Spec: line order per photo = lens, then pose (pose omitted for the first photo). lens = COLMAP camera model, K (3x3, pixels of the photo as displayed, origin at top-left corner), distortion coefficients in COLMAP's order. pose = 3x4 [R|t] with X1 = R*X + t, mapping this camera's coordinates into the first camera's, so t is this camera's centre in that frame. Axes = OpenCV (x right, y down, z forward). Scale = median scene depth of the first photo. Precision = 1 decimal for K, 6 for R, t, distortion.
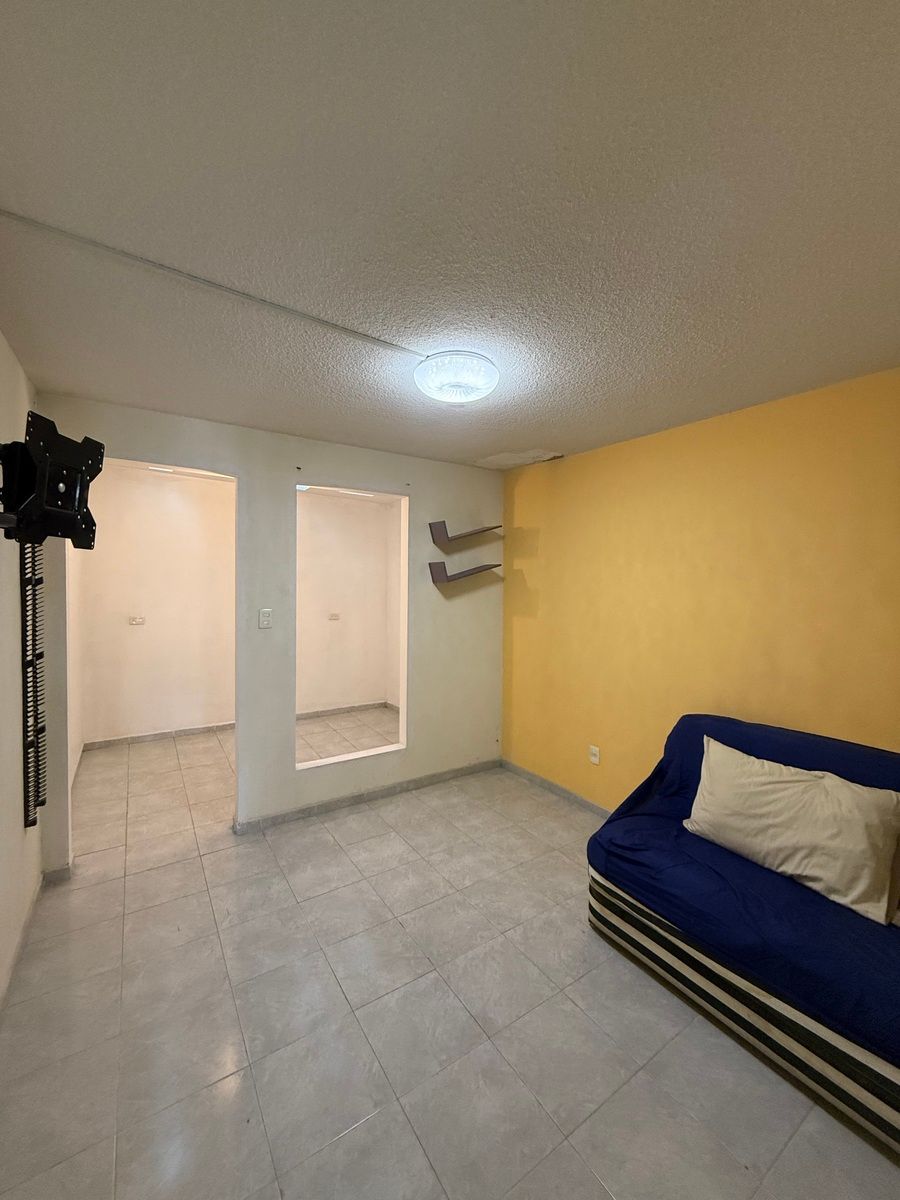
lens RADIAL K [[475.8, 0, 448.5], [0, 475.8, 596.3], [0, 0, 1]] dist [0.001419, 0.000036]
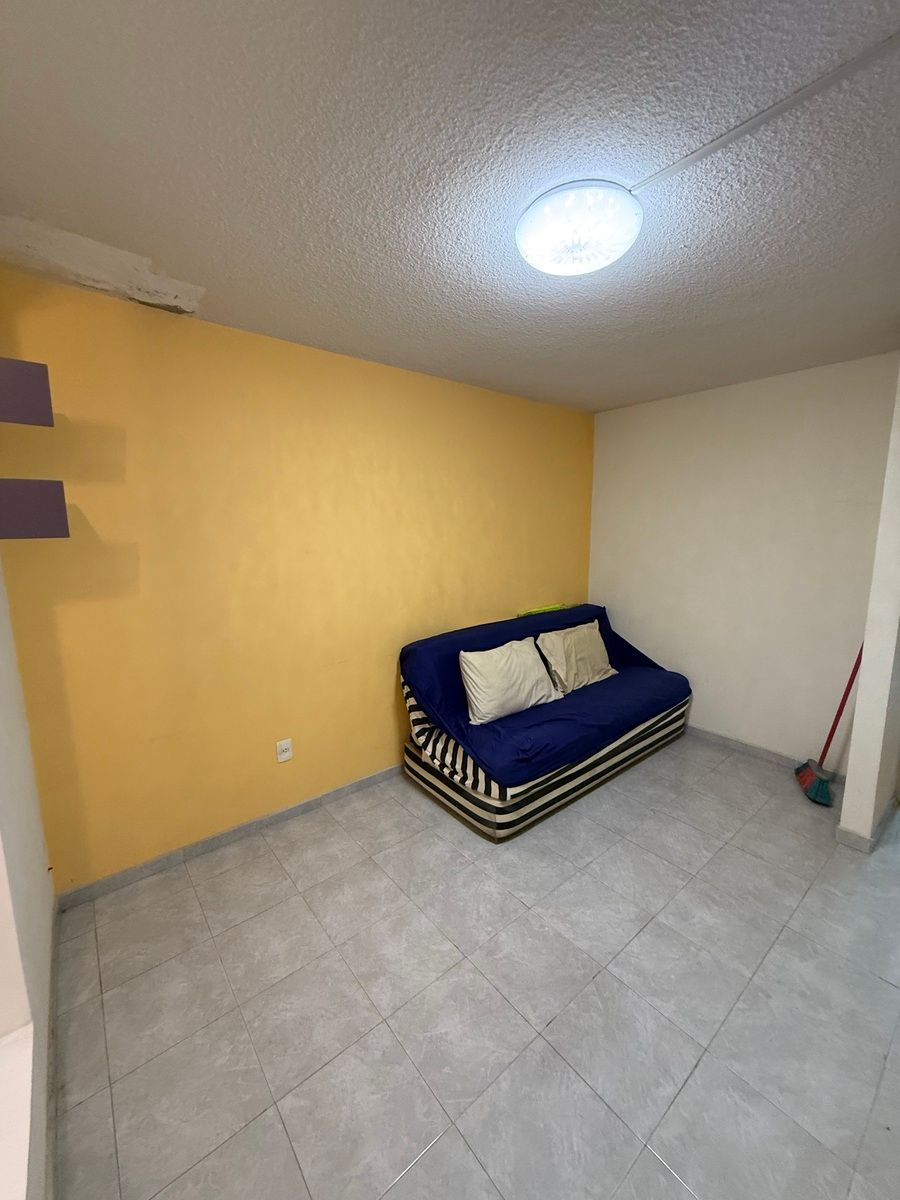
lens RADIAL K [[475.8, 0, 451.6], [0, 475.8, 597.2], [0, 0, 1]] dist [0.001419, 0.000036]
pose [[-0.098306, -0.166855, 0.981068, -0.660336], [0.035817, 0.984612, 0.171047, -0.059711], [-0.994511, 0.051954, -0.090817, 1.152539]]
